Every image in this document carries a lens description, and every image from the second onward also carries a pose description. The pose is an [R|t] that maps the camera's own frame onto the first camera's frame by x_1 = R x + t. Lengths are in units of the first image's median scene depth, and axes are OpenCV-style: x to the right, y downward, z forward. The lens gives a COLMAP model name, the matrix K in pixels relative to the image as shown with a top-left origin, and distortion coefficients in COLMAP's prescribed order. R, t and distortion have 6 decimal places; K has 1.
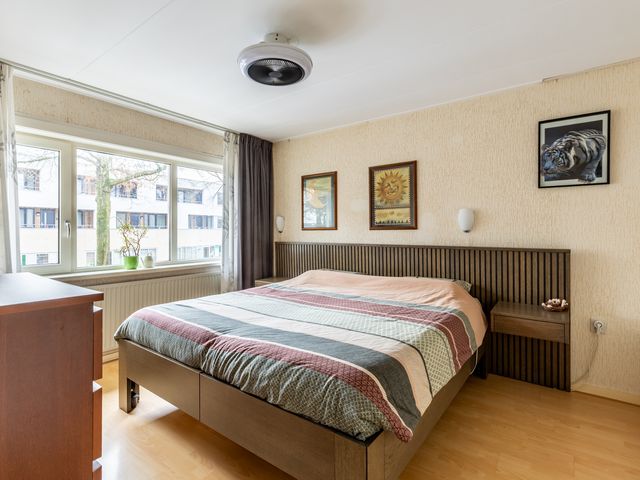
lens RADIAL K [[328.8, 0, 314.5], [0, 328.8, 236.5], [0, 0, 1]] dist [-0.001026, -0.000326]
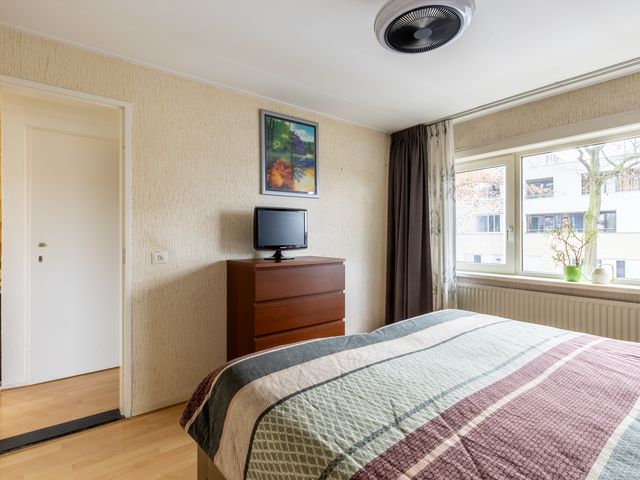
lens RADIAL K [[328.8, 0, 314.5], [0, 328.8, 236.5], [0, 0, 1]] dist [-0.001026, -0.000326]
pose [[-0.258618, 0.001179, -0.965979, 0.507576], [-0.009966, 0.999943, 0.003889, -0.013088], [0.965928, 0.010633, -0.258591, 0.695514]]
